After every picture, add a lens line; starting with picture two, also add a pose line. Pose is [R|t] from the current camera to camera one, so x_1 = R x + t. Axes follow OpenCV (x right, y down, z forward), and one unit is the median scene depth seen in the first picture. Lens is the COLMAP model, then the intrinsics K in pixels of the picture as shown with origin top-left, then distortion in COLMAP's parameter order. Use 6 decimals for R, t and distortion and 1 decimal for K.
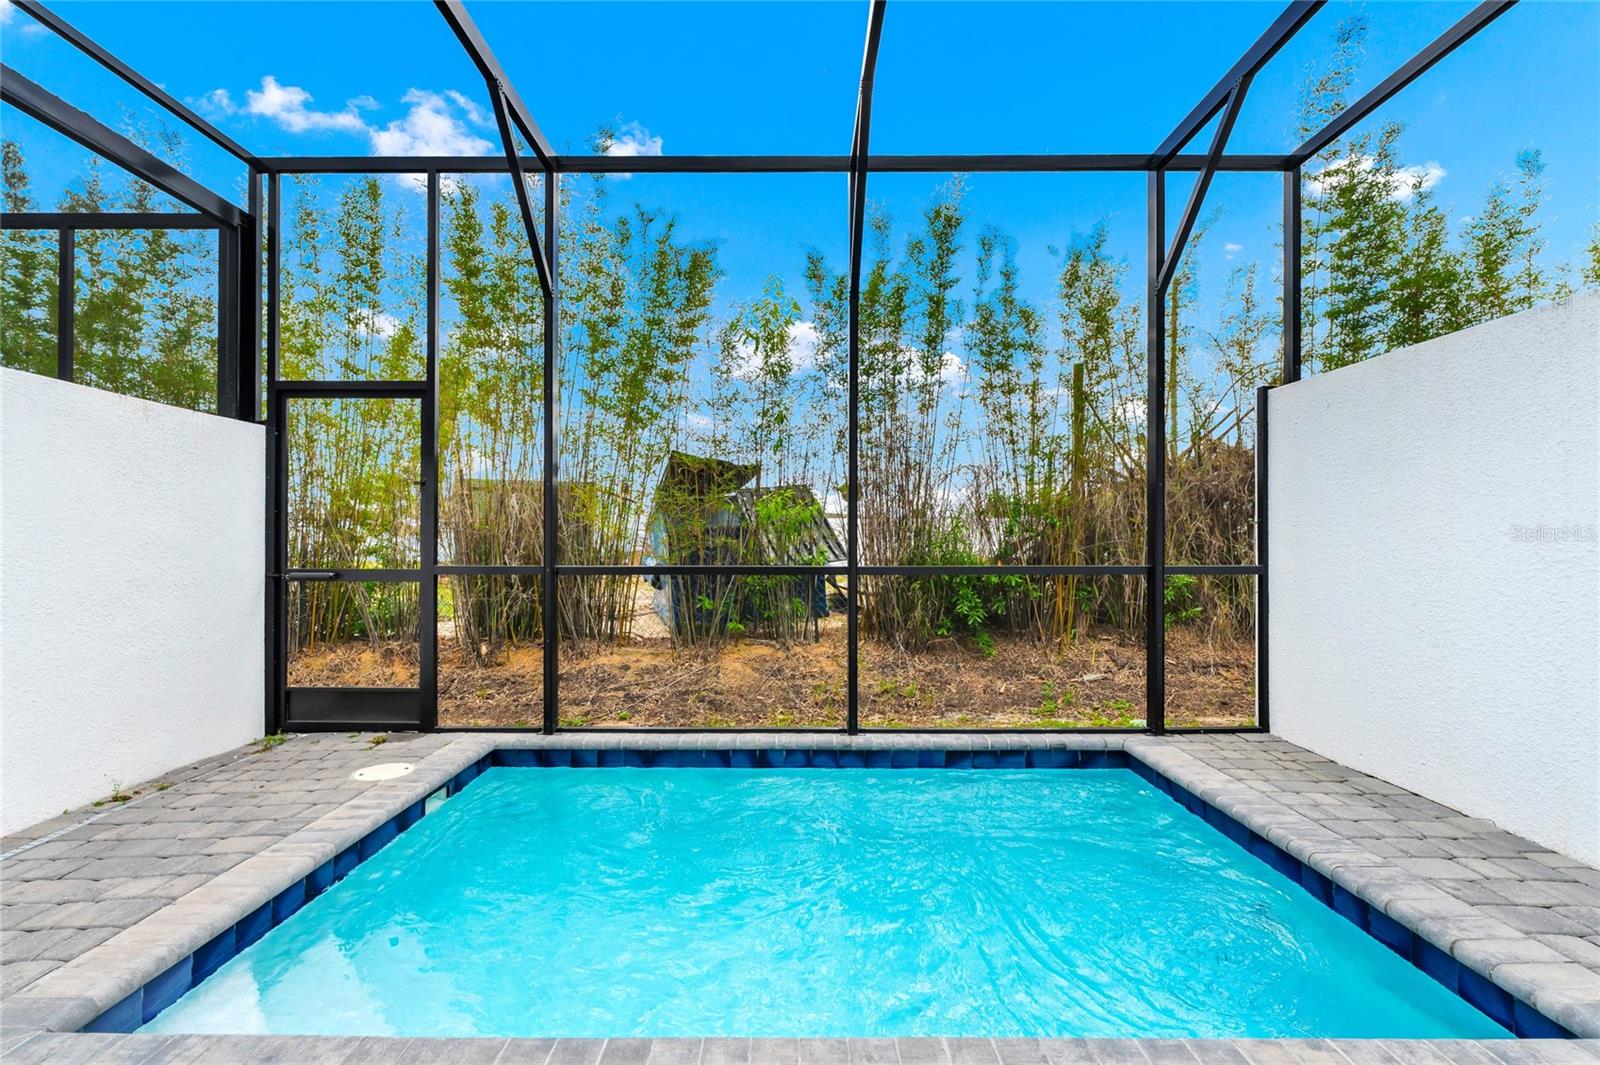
lens RADIAL K [[686.7, 0, 821.1], [0, 686.7, 539.9], [0, 0, 1]] dist [0.005086, -0.000451]
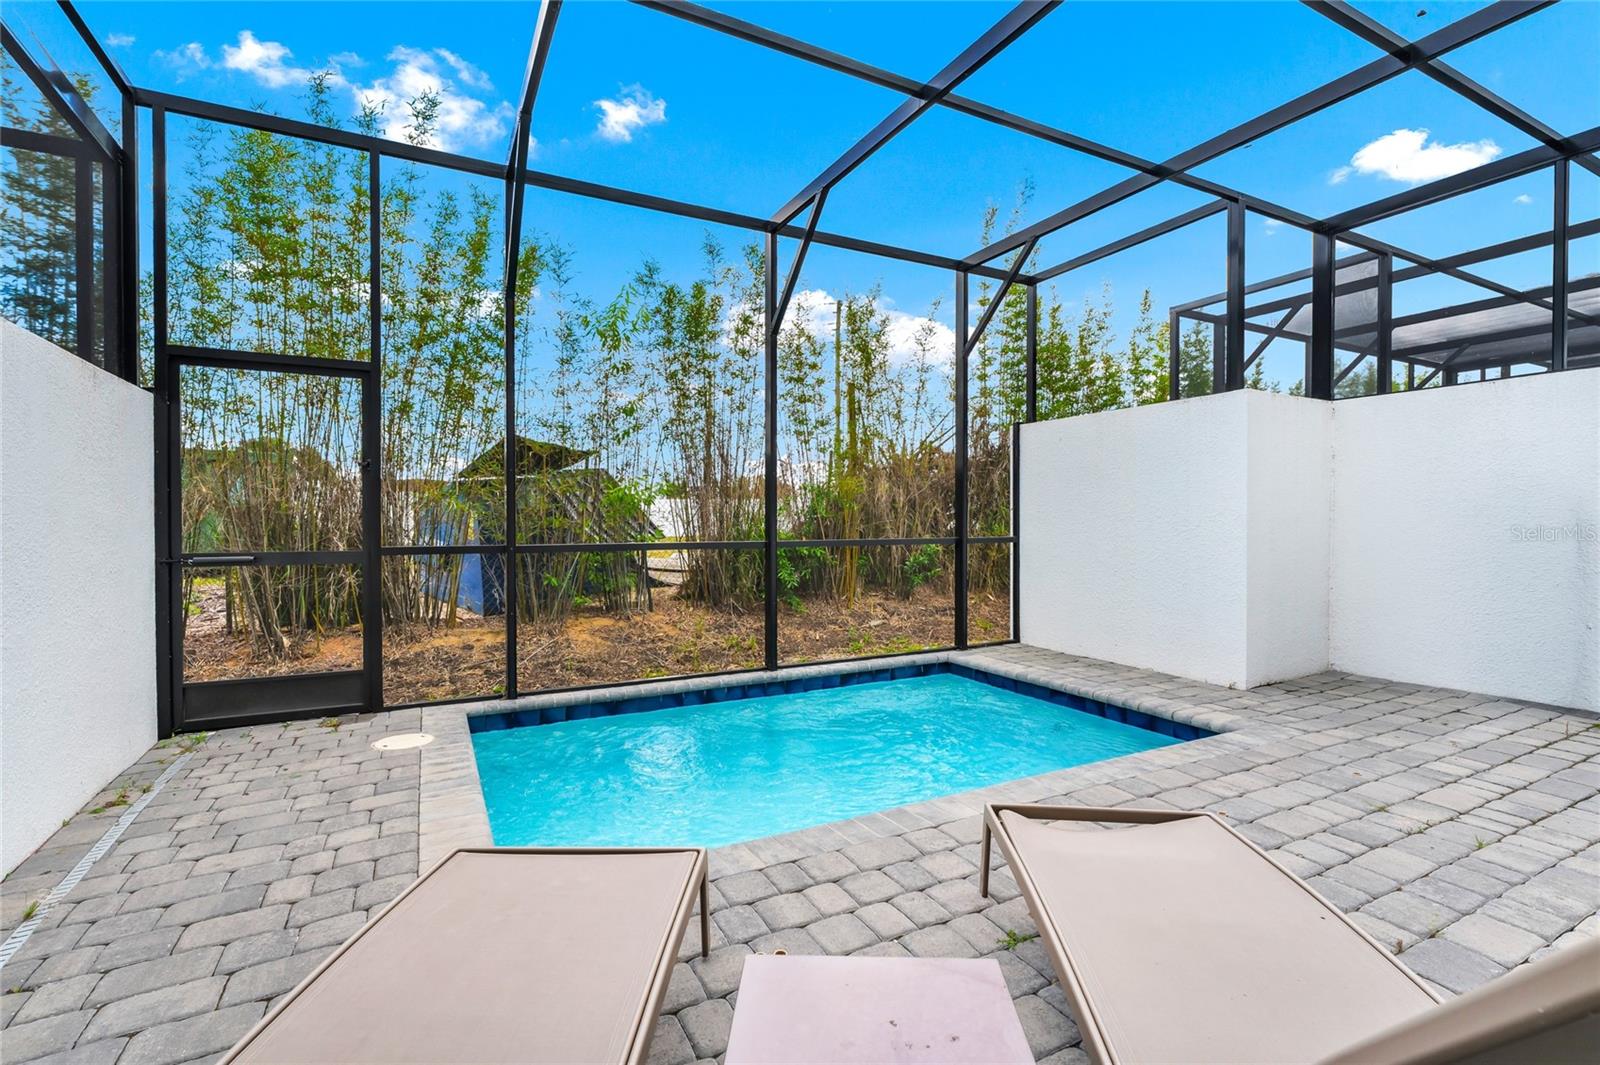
lens RADIAL K [[686.7, 0, 807.7], [0, 686.7, 531.2], [0, 0, 1]] dist [0.005086, -0.000451]
pose [[0.888215, -0.005823, 0.459390, -0.491286], [-0.002355, 0.999849, 0.017227, -0.000813], [-0.459421, -0.016383, 0.888067, -0.172780]]
